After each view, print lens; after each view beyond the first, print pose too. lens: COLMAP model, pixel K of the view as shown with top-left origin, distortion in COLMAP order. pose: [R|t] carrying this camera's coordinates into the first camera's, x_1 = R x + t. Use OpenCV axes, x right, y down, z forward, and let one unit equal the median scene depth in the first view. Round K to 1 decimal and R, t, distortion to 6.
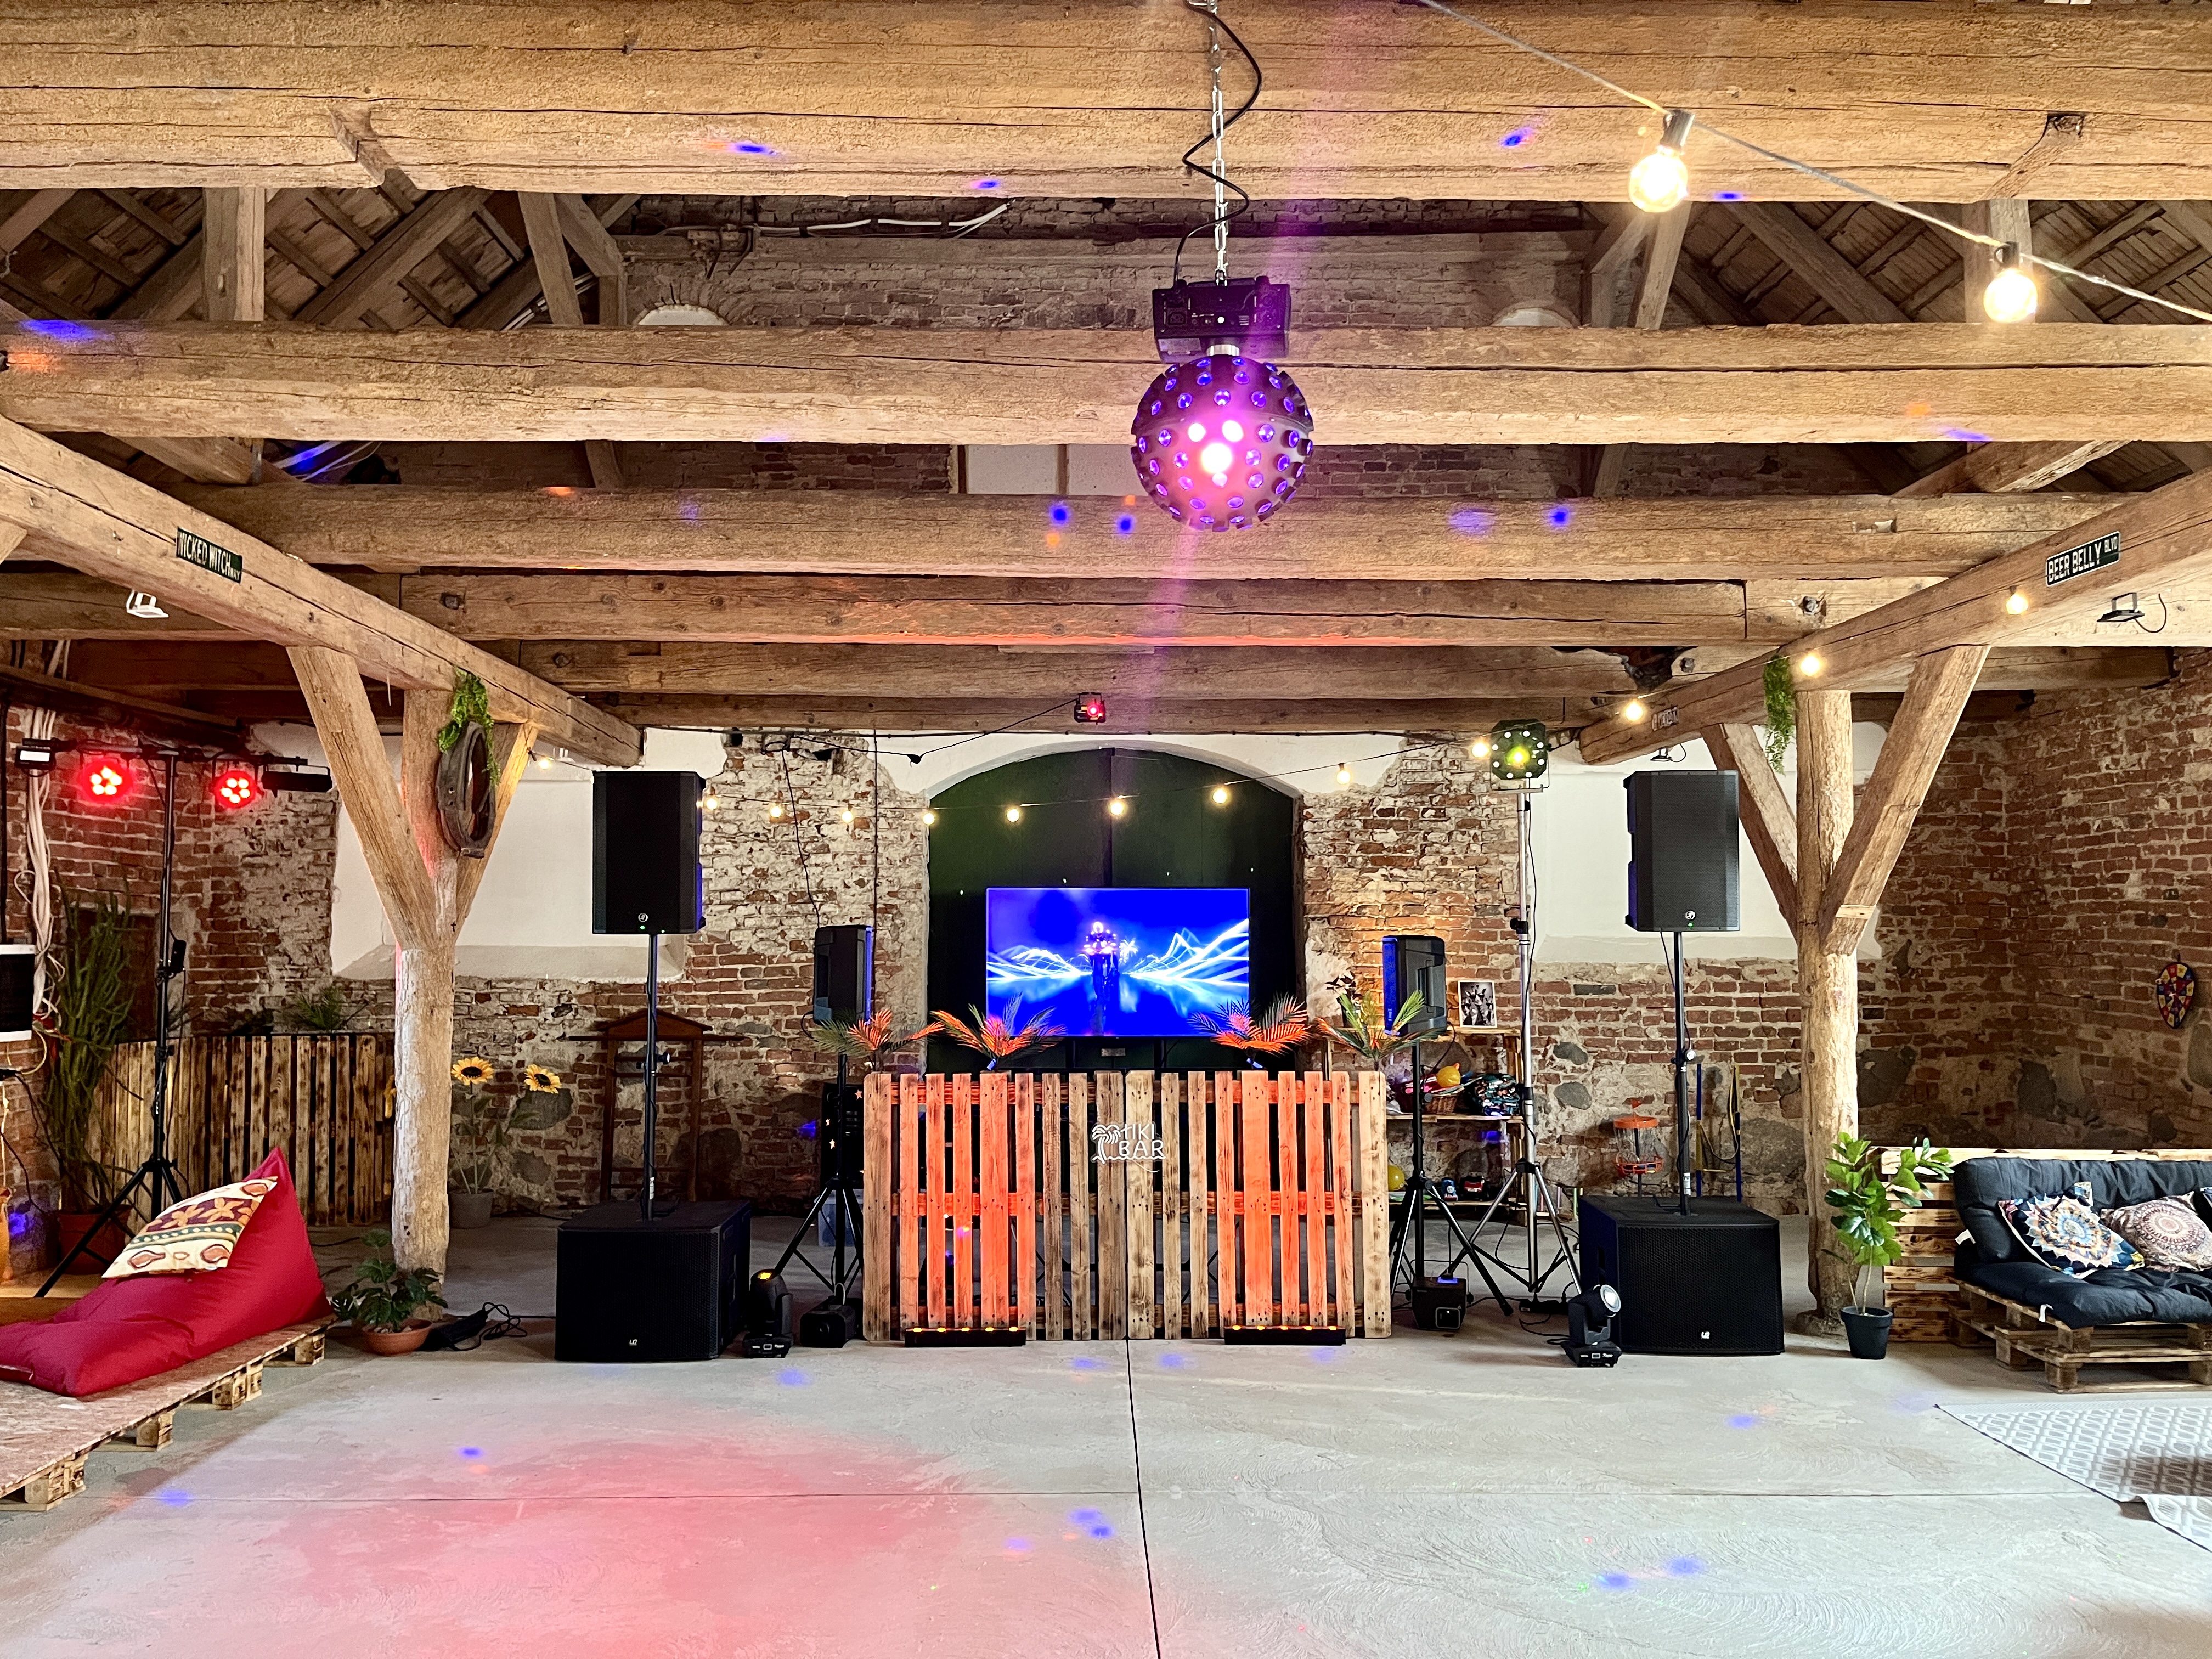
lens RADIAL K [[1680.4, 0, 1105.0], [0, 1680.4, 855.2], [0, 0, 1]] dist [0.063105, -0.103510]
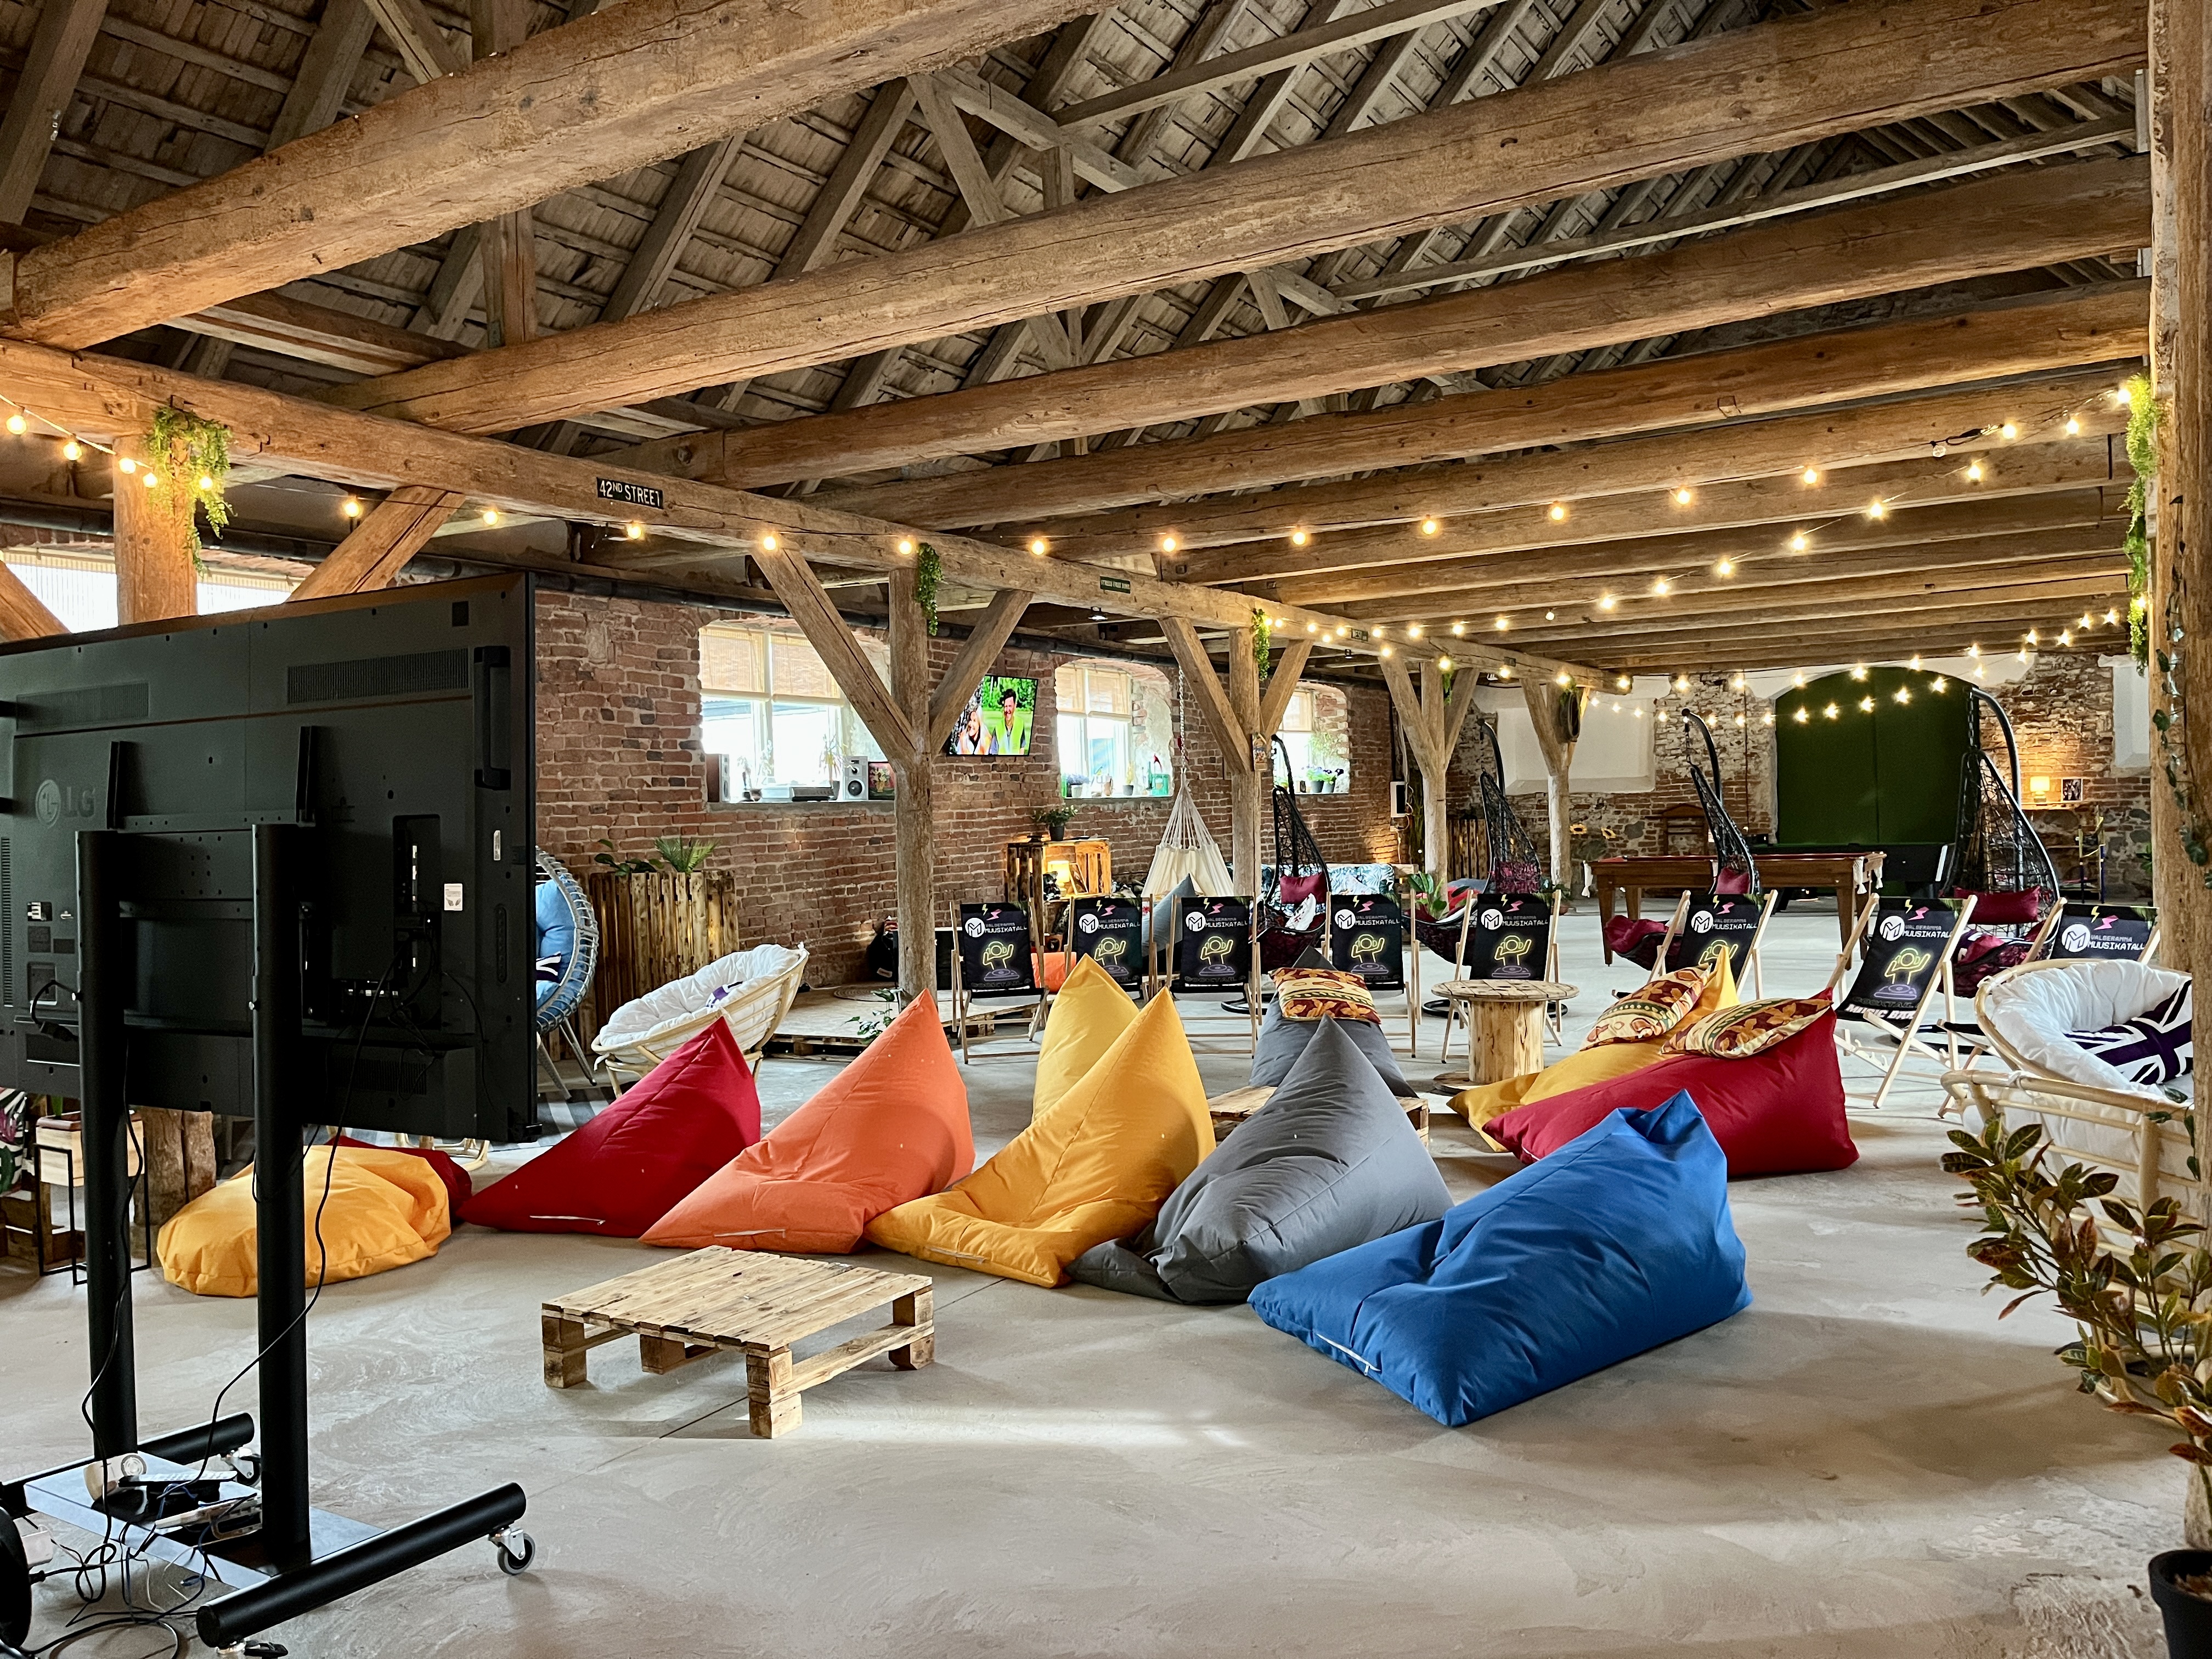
lens RADIAL K [[1715.2, 0, 1032.3], [0, 1715.2, 820.4], [0, 0, 1]] dist [0.002417, 0.003248]
pose [[0.826390, -0.022519, -0.562648, 0.332330], [0.057437, 0.997359, 0.044443, -0.032972], [0.560162, -0.069044, 0.825501, -1.284109]]
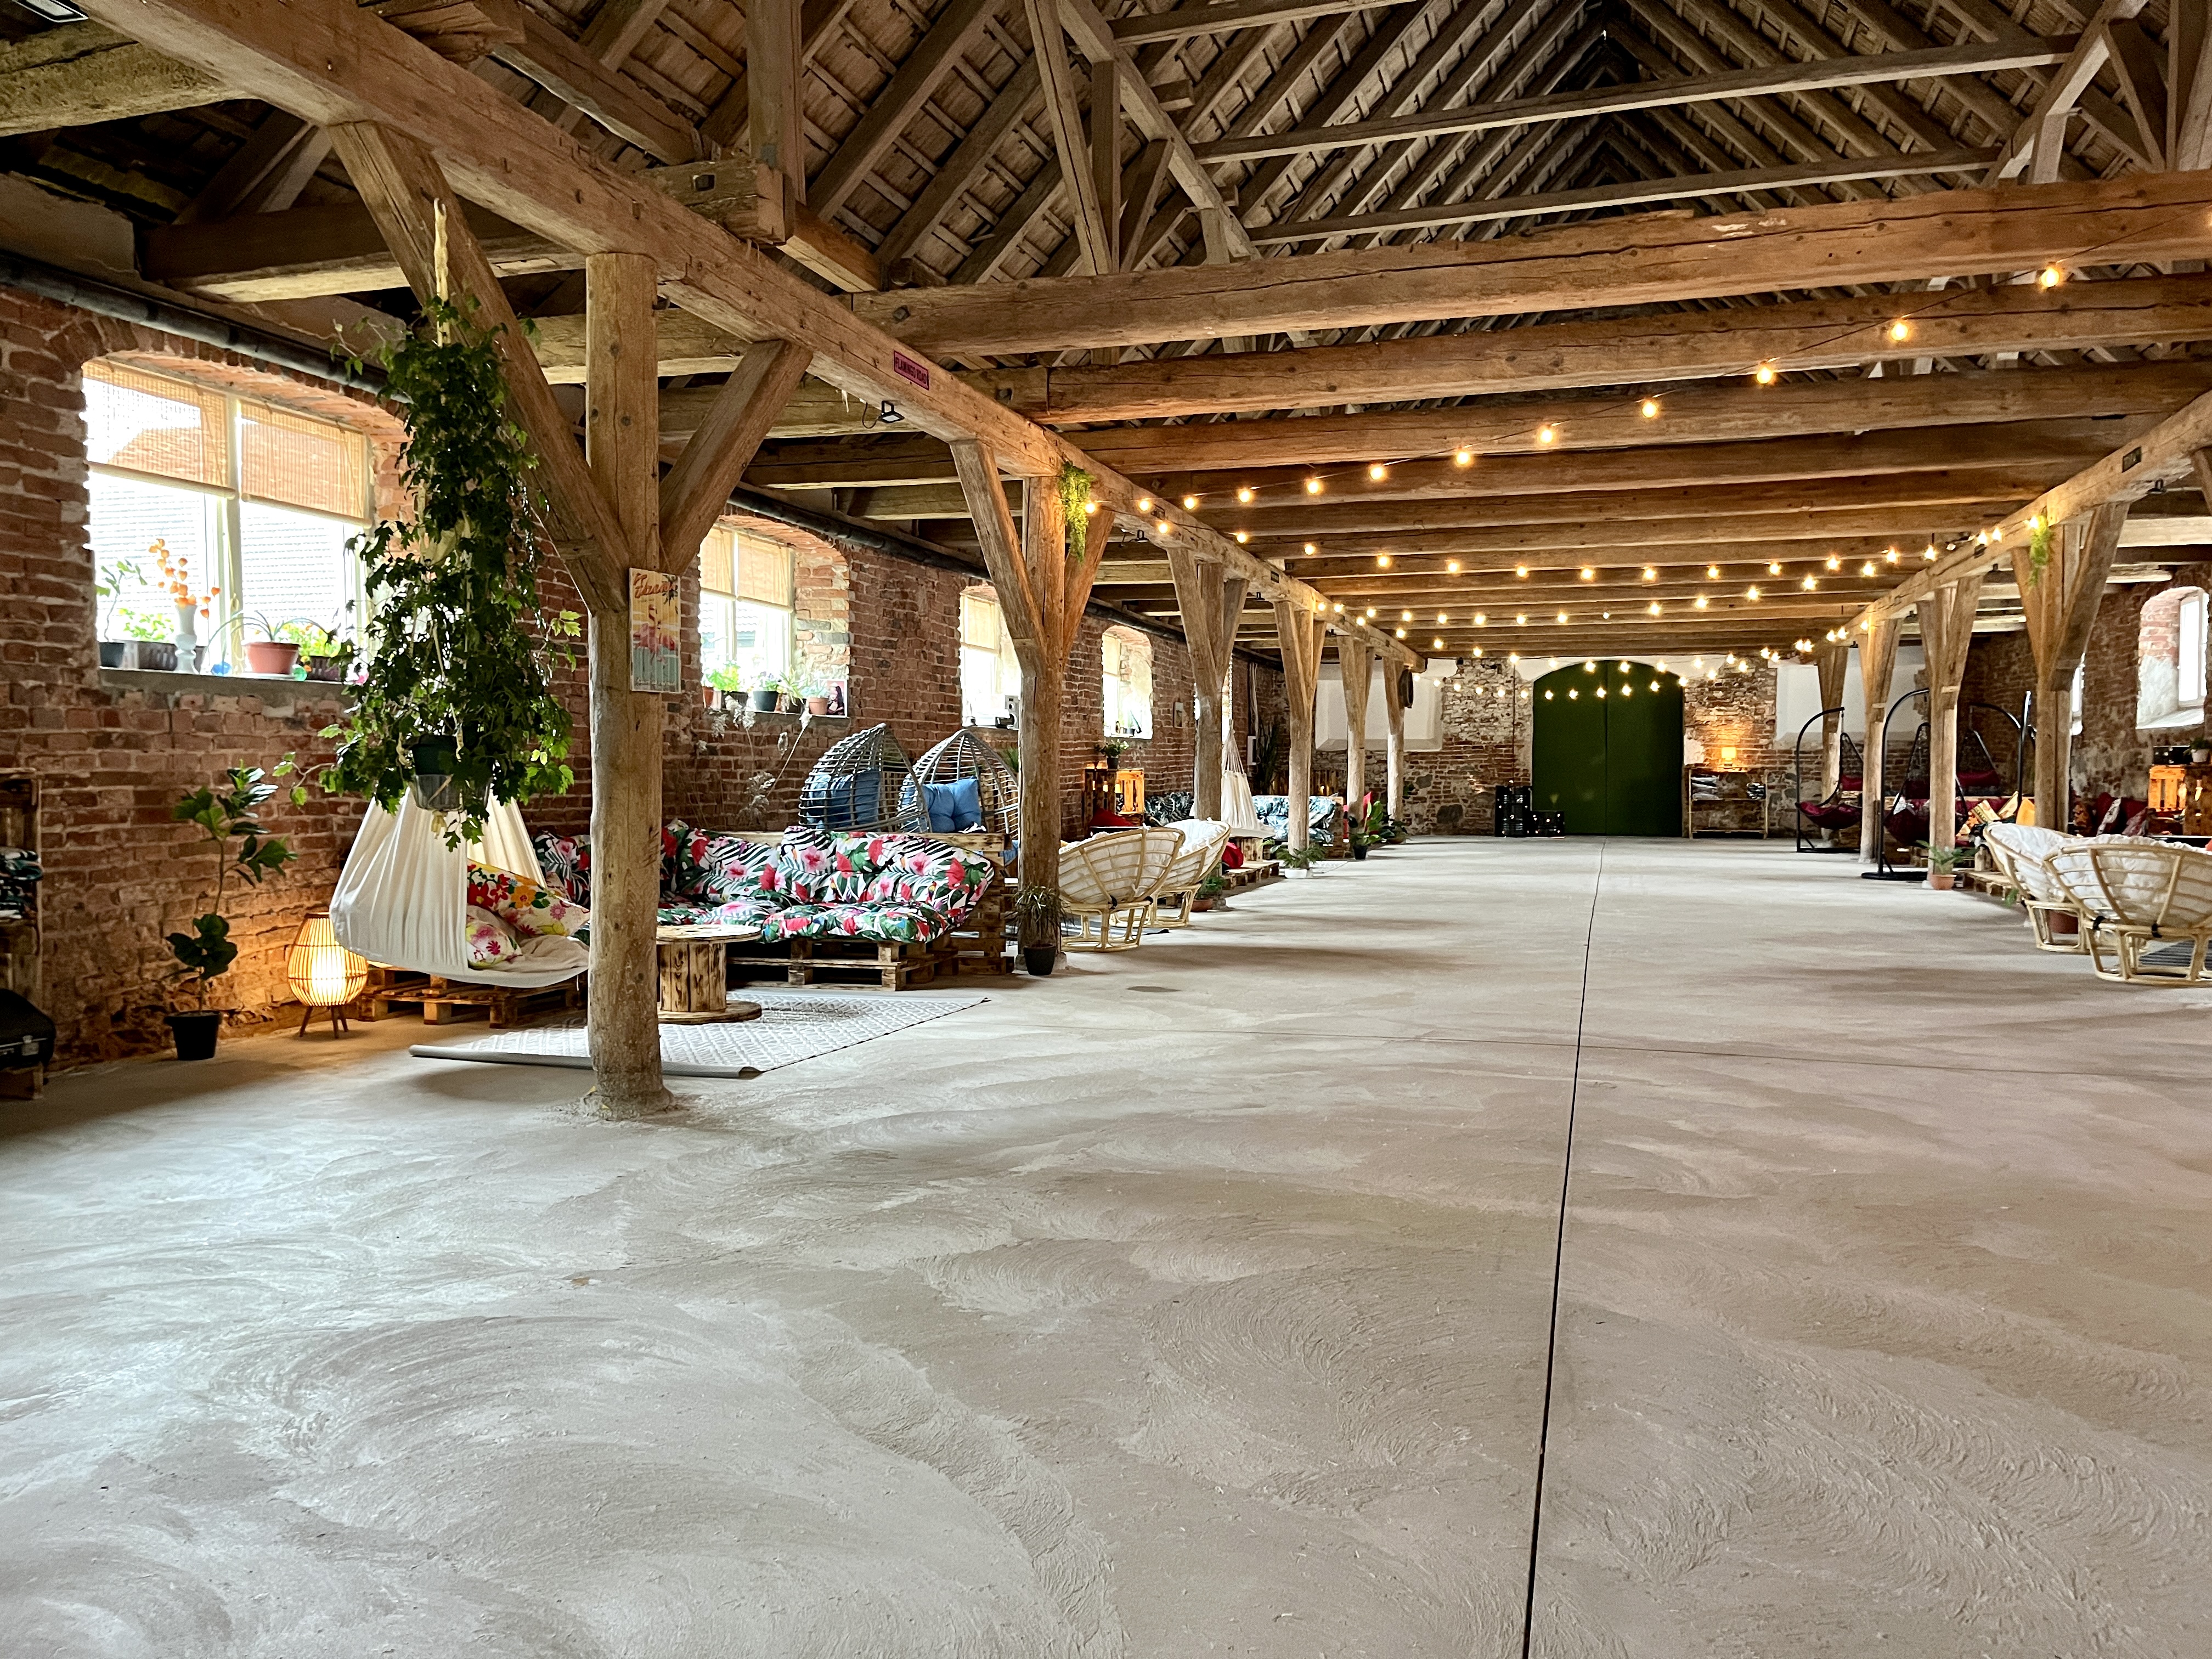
lens RADIAL K [[1680.4, 0, 1105.0], [0, 1680.4, 855.2], [0, 0, 1]] dist [0.063105, -0.103510]
pose [[0.949395, 0.016378, -0.313659, 0.093302], [0.015501, 0.994979, 0.098872, -0.036629], [0.313703, -0.098731, 0.944374, -1.791271]]
